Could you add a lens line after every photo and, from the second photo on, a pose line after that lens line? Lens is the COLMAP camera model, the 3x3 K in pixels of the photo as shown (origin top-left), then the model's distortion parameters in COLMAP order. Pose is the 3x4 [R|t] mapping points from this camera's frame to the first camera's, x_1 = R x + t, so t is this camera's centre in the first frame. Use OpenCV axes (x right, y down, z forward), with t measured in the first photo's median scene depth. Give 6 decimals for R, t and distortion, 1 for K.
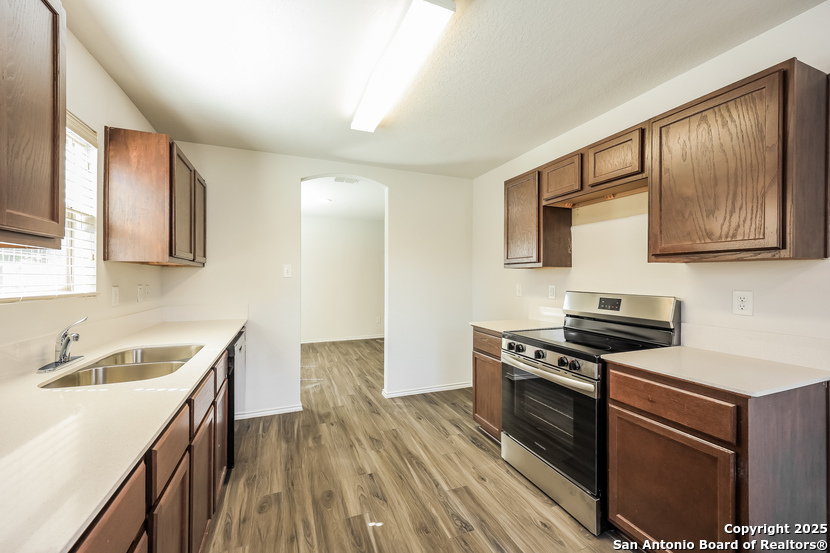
lens RADIAL K [[331.9, 0, 415.3], [0, 331.9, 278.2], [0, 0, 1]] dist [0.002003, 0.000044]
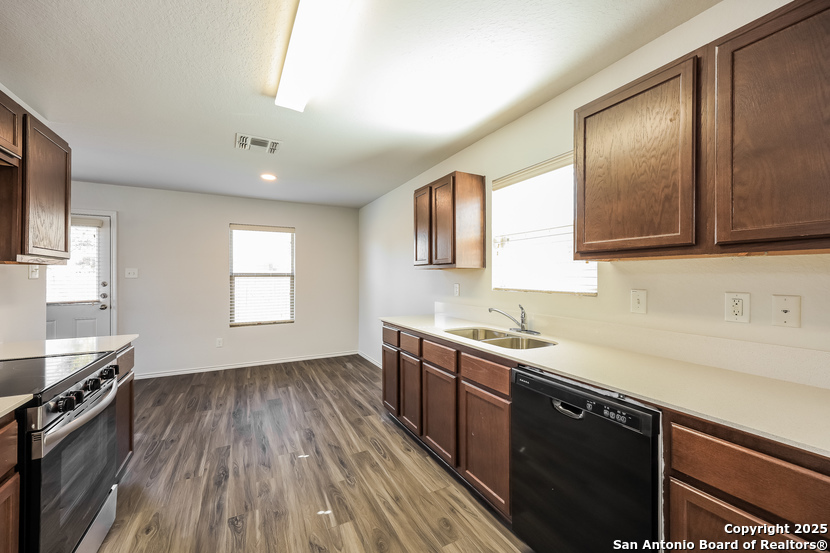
lens RADIAL K [[331.9, 0, 415.3], [0, 331.9, 278.2], [0, 0, 1]] dist [0.002003, 0.000044]
pose [[-0.994479, -0.001738, -0.104925, -0.265783], [-0.001824, 0.999998, 0.000729, -0.003246], [0.104923, 0.000916, -0.994480, 1.882982]]
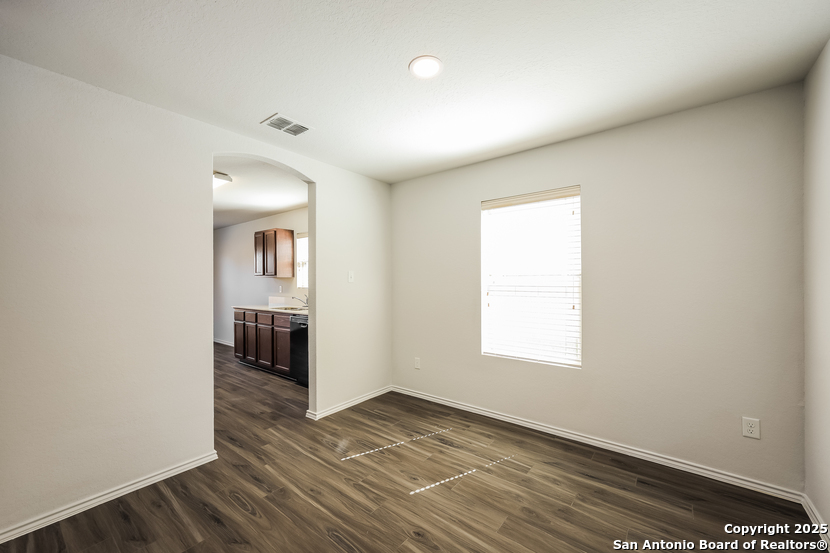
lens RADIAL K [[331.9, 0, 415.3], [0, 331.9, 278.2], [0, 0, 1]] dist [0.002003, 0.000044]
pose [[-0.870259, 0.001461, -0.492592, -0.226692], [0.004983, 0.999971, -0.005837, -0.017311], [0.492569, -0.007535, -0.870241, 3.443264]]
